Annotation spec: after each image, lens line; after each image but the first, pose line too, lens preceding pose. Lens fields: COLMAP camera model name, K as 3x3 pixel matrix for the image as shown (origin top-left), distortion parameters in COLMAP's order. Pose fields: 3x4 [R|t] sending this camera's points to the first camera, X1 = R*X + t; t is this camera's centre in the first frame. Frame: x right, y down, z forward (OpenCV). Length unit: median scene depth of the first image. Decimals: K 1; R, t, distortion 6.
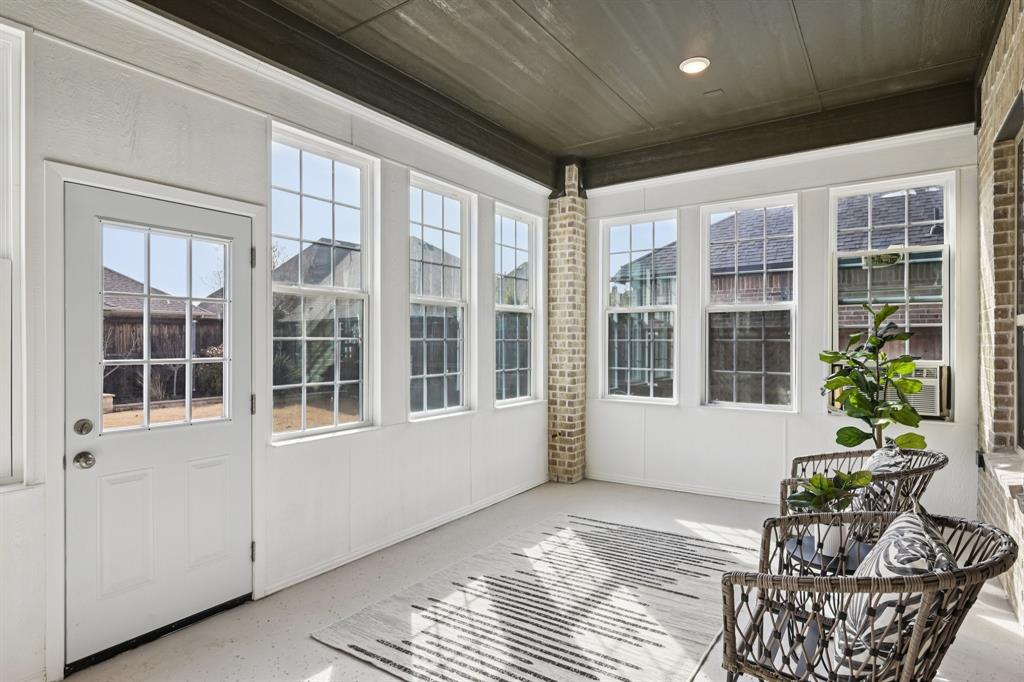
lens RADIAL K [[555.4, 0, 520.8], [0, 555.4, 343.8], [0, 0, 1]] dist [0.006304, 0.000539]
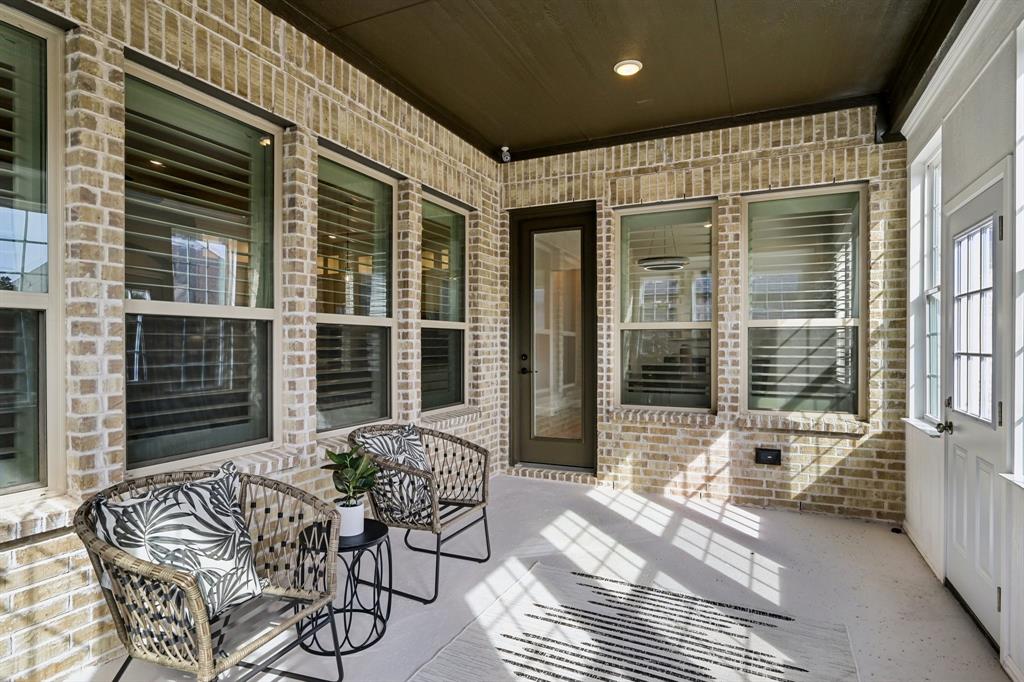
lens RADIAL K [[555.4, 0, 507.1], [0, 555.4, 342.9], [0, 0, 1]] dist [0.006304, 0.000539]
pose [[-0.990190, -0.004088, -0.139667, 0.383297], [-0.004198, 0.999991, 0.000492, 0.011345], [0.139664, 0.001073, -0.990198, 1.964418]]
